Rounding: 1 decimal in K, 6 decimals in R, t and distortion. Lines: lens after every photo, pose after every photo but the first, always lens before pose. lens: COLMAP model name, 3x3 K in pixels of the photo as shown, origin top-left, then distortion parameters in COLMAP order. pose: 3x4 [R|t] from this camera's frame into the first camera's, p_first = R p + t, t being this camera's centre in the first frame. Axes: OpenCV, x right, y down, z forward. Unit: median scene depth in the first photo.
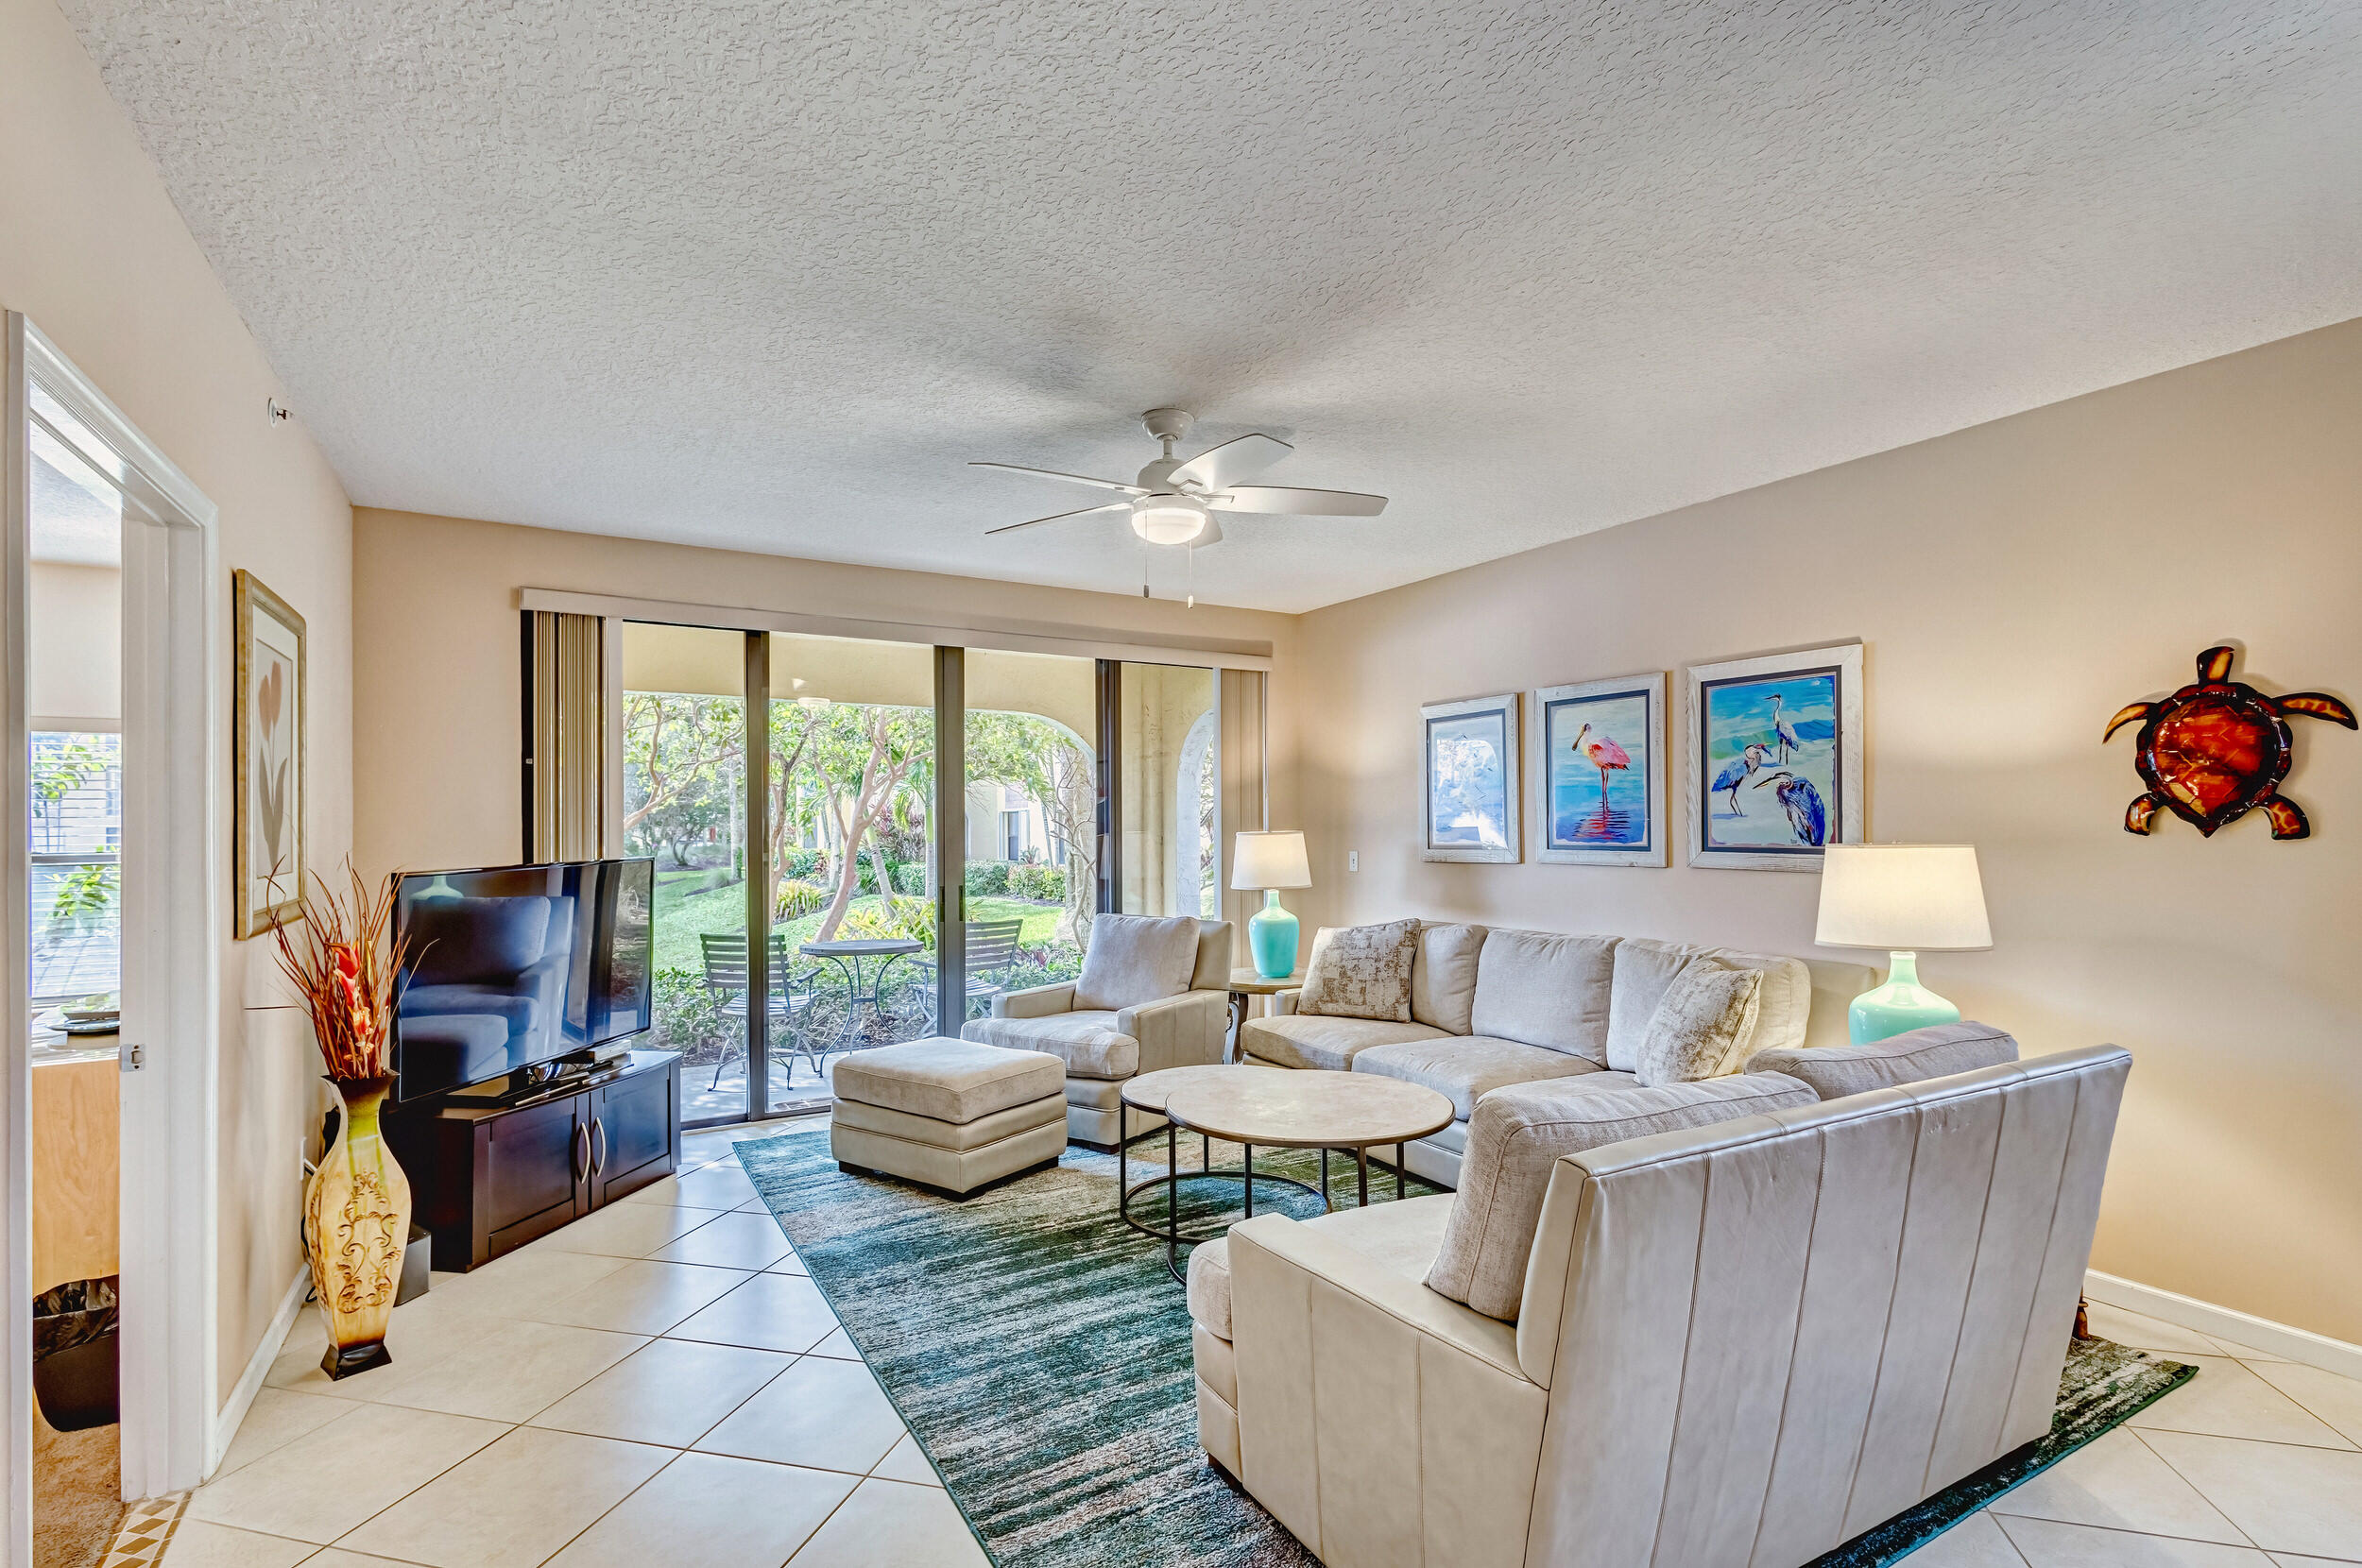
lens RADIAL K [[1098.5, 0, 1158.8], [0, 1098.5, 815.2], [0, 0, 1]] dist [-0.002281, -0.000196]
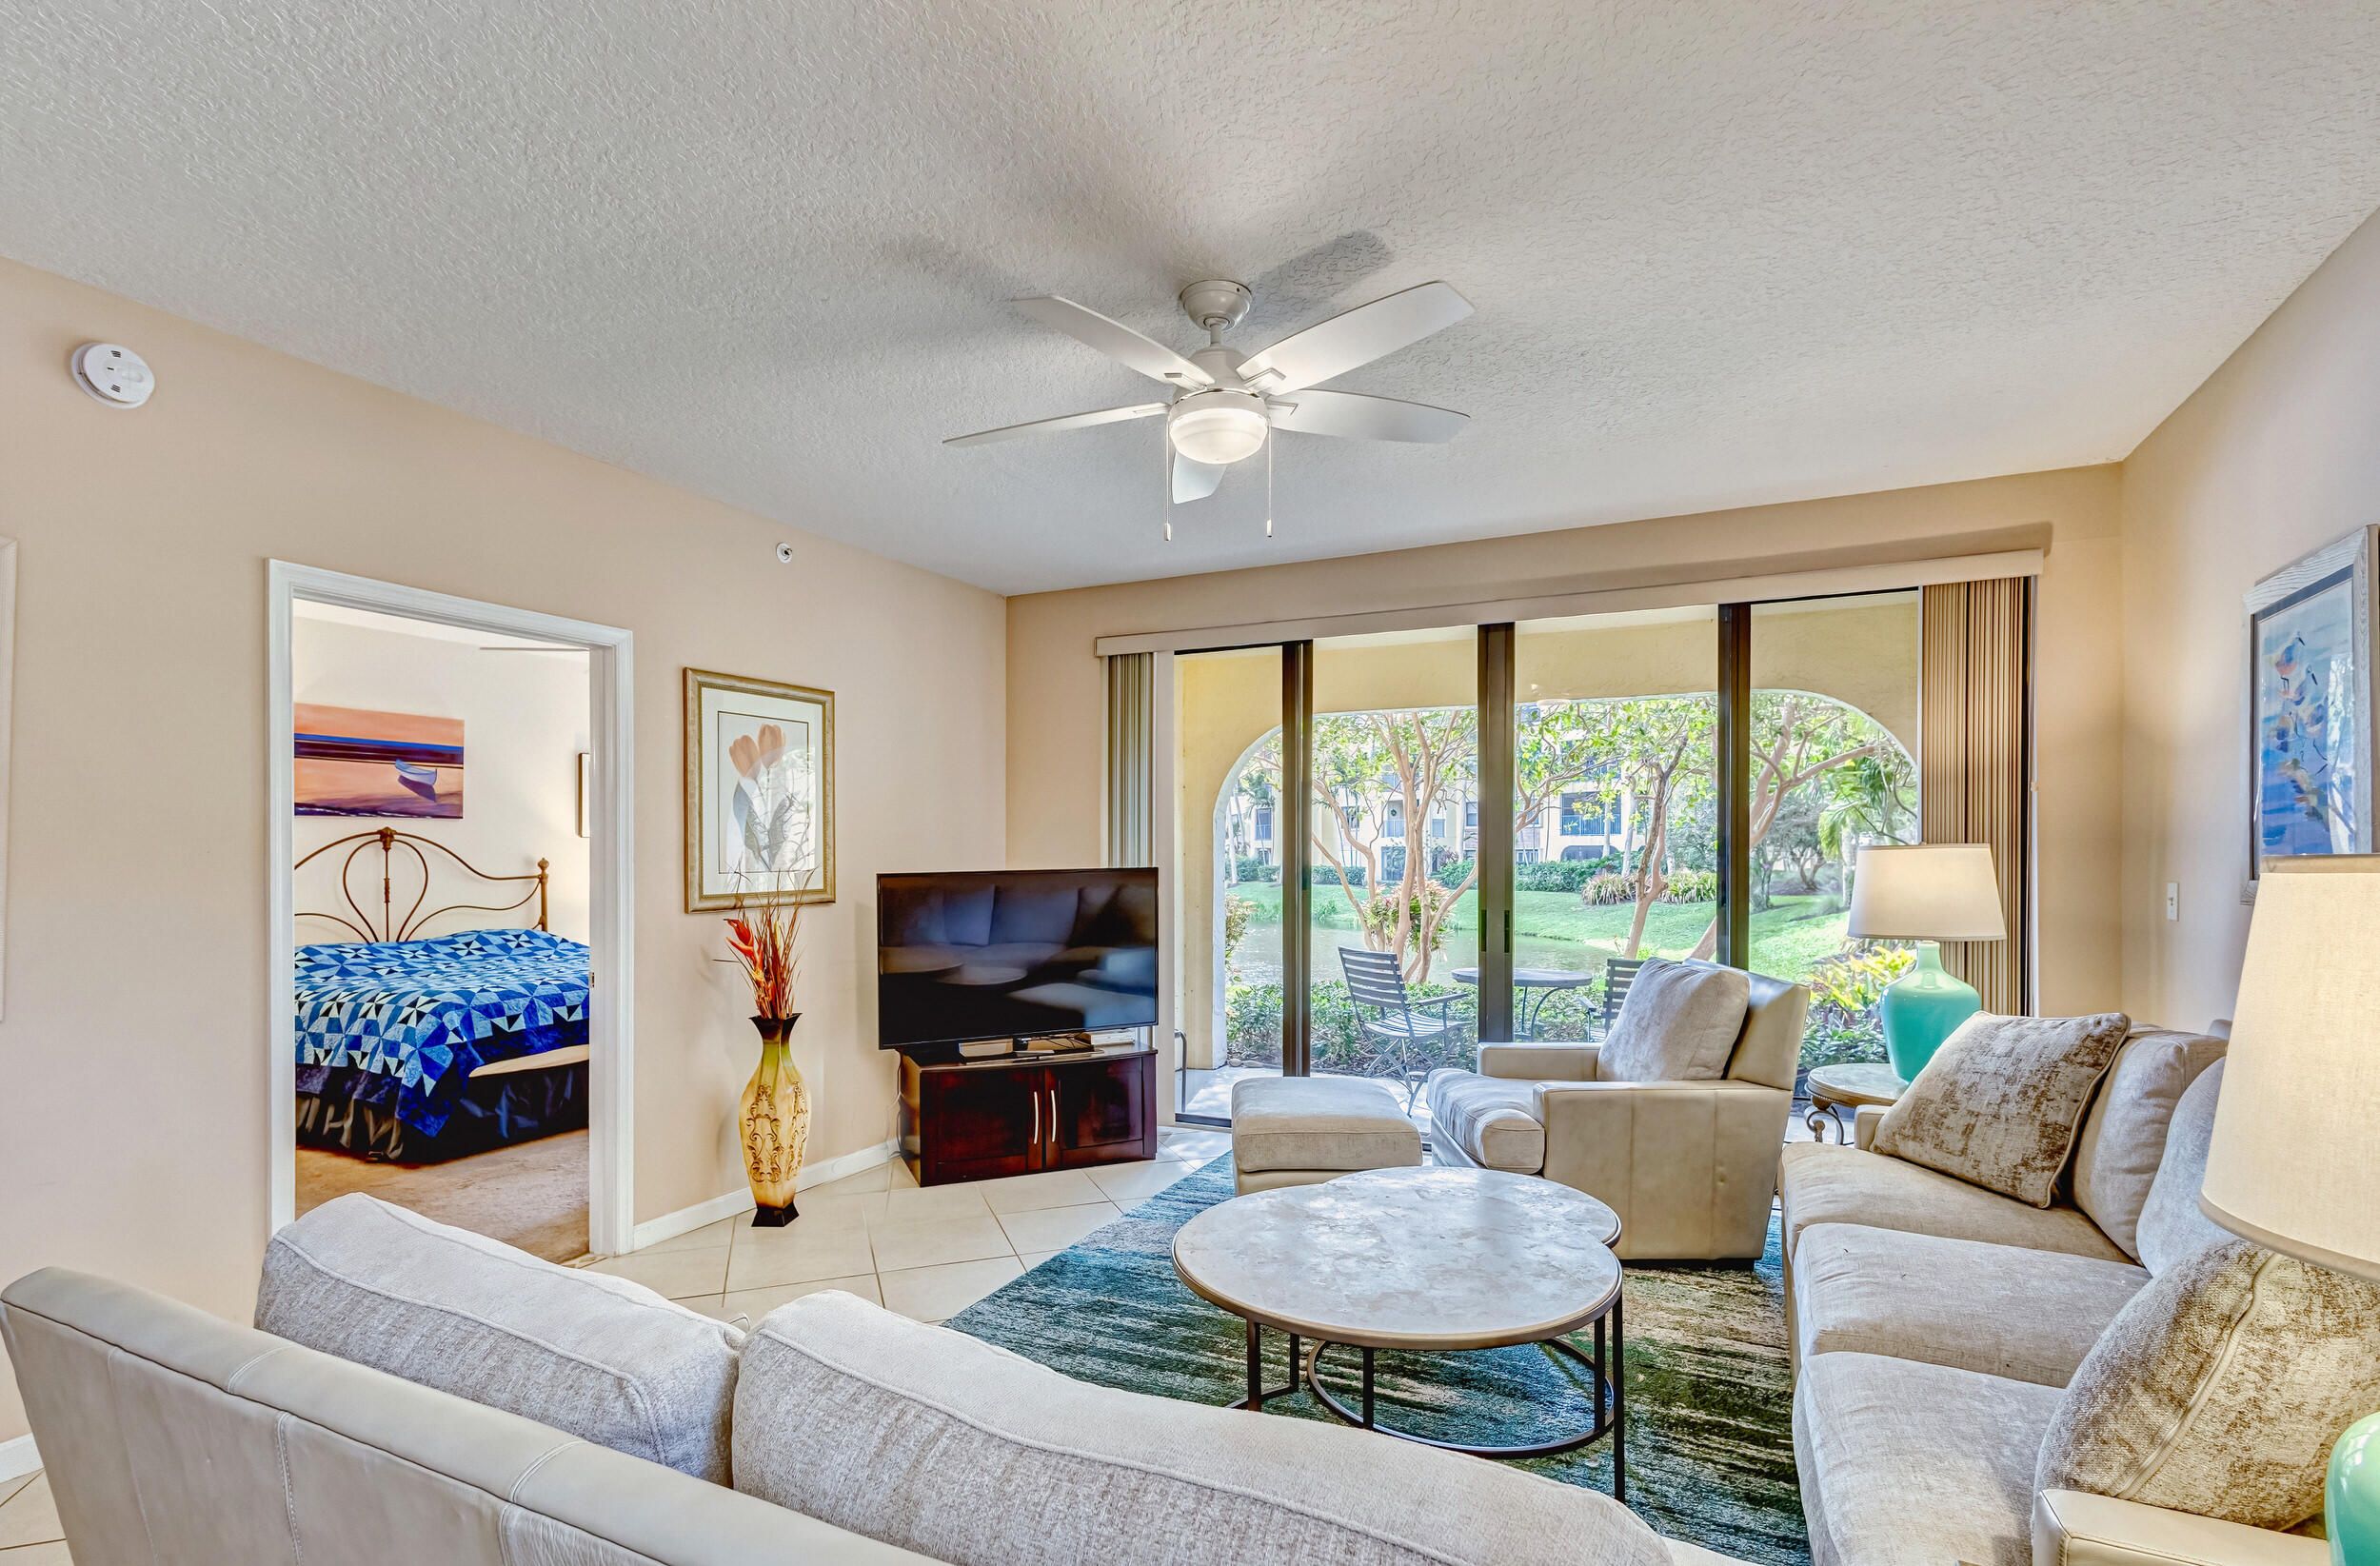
lens RADIAL K [[1121.3, 0, 1187.4], [0, 1121.3, 849.5], [0, 0, 1]] dist [0.009912, -0.000480]
pose [[0.573010, 0.002237, -0.819546, 0.412742], [0.005832, 0.999960, 0.006807, 0.012393], [0.819528, -0.008680, 0.572974, 0.346944]]
